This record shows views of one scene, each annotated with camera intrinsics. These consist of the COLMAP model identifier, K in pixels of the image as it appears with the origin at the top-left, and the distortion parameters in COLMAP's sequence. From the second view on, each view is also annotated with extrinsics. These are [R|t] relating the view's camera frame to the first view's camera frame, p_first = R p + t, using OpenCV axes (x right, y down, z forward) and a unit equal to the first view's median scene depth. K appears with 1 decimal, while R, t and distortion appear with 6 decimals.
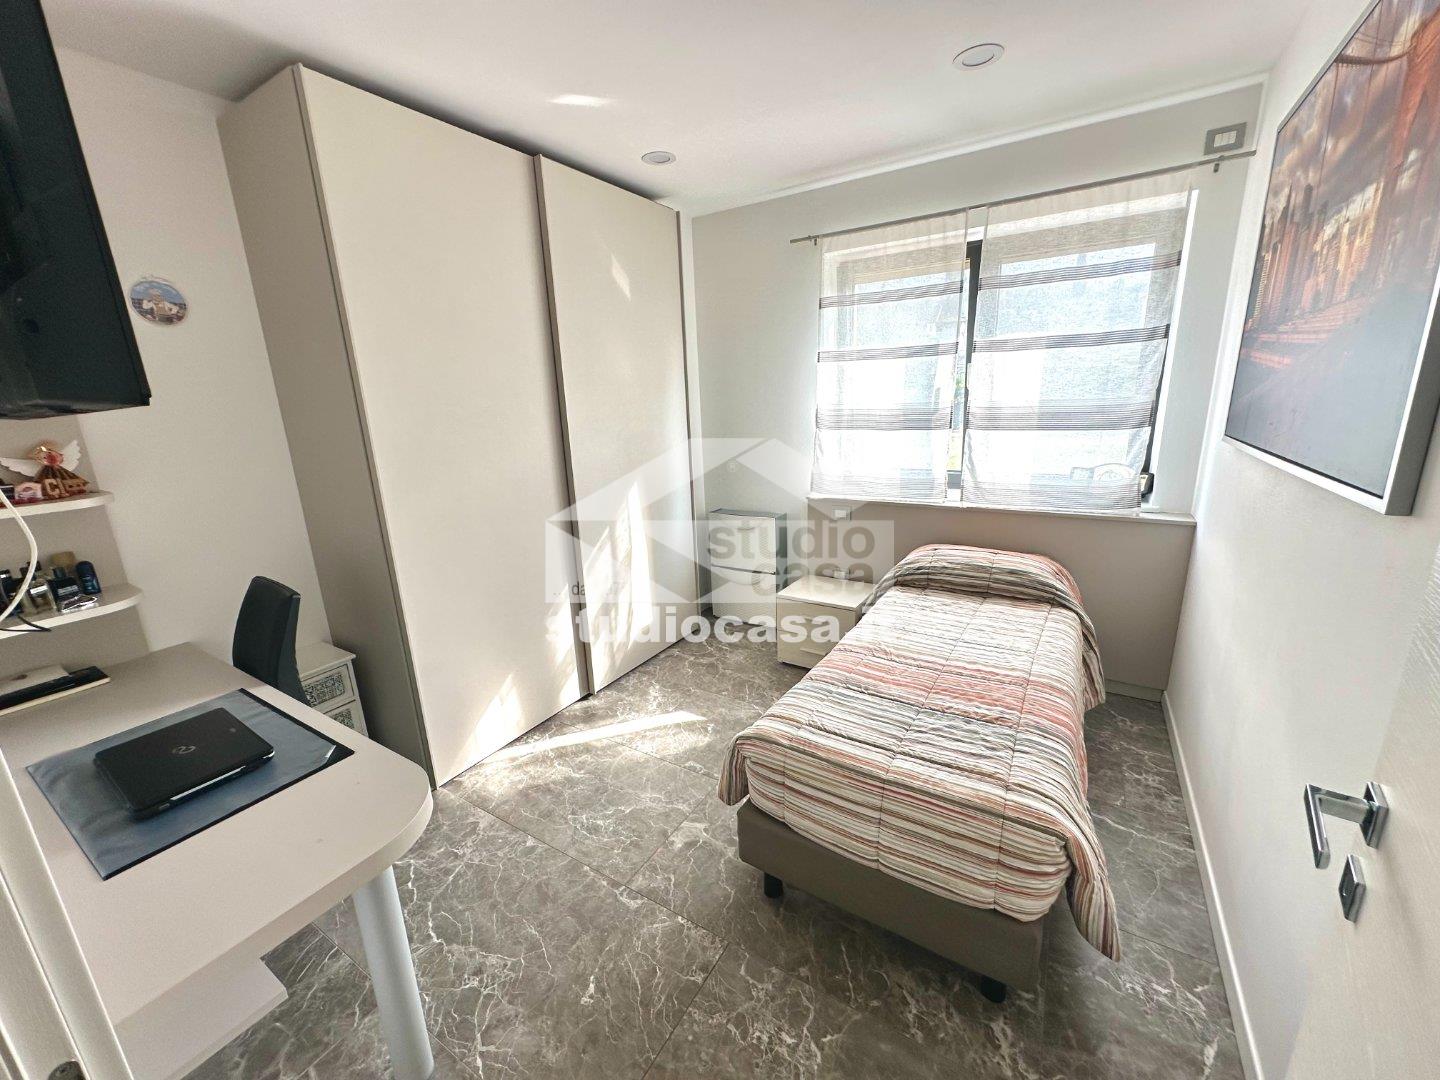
lens RADIAL K [[571.3, 0, 720.0], [0, 571.3, 540.0], [0, 0, 1]] dist [-0.002030, 0.000110]
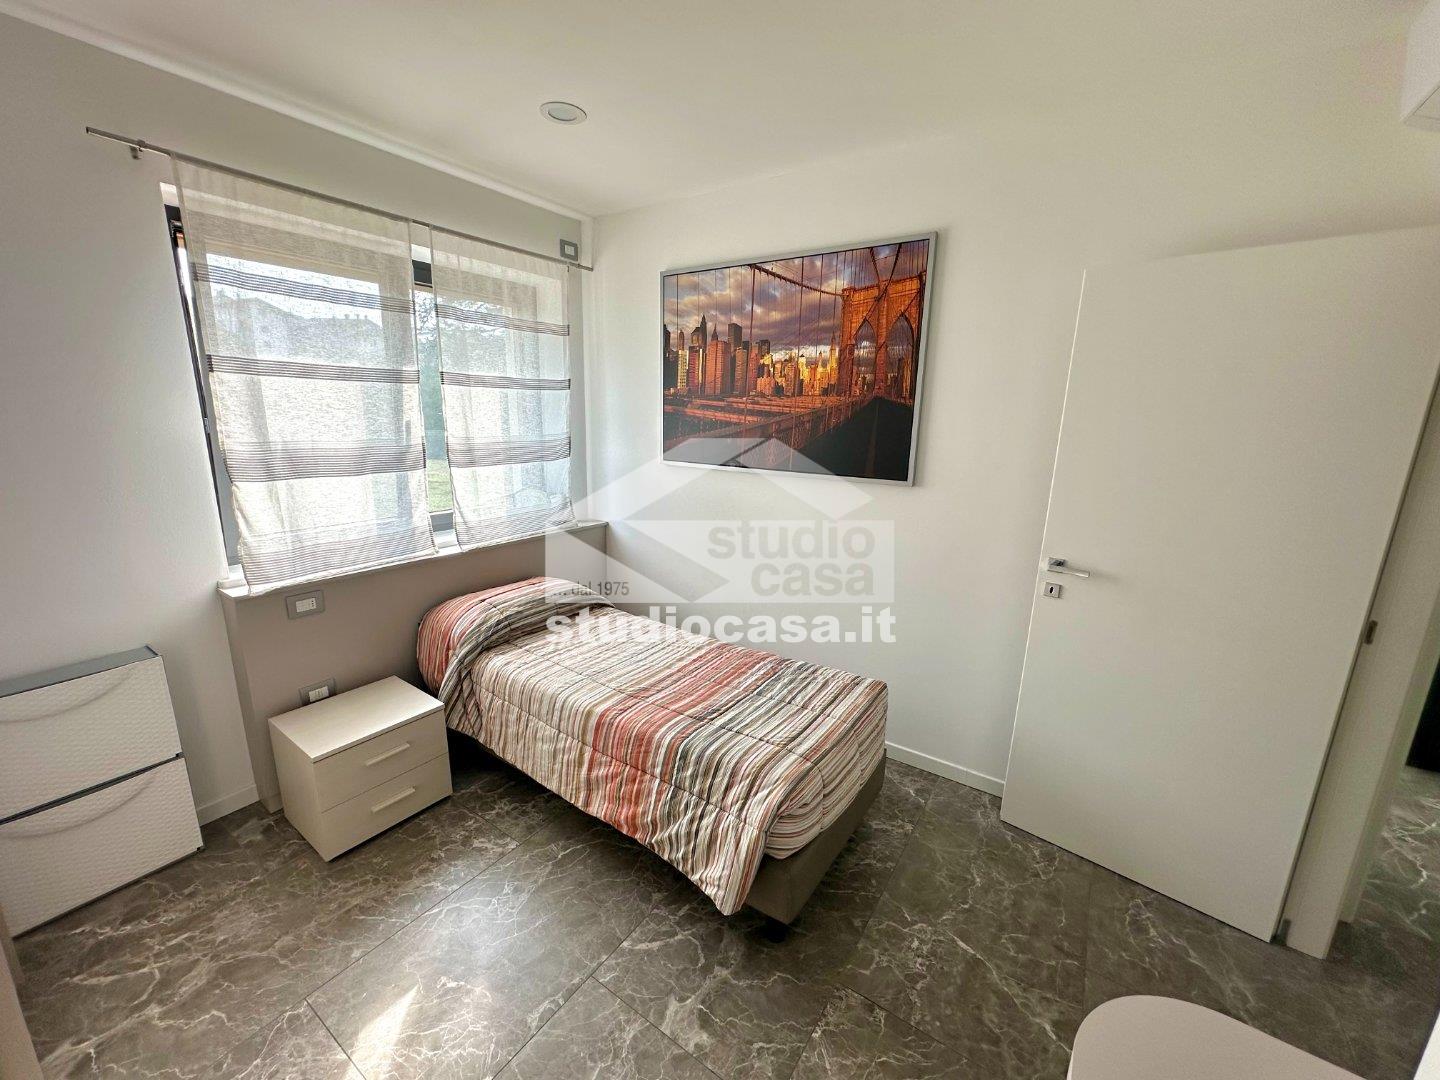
lens RADIAL K [[571.3, 0, 720.0], [0, 571.3, 540.0], [0, 0, 1]] dist [-0.002030, 0.000110]
pose [[0.047273, -0.183826, 0.981821, -0.644391], [0.224408, 0.959749, 0.168888, -0.196075], [-0.973348, 0.212345, 0.086622, 0.736199]]
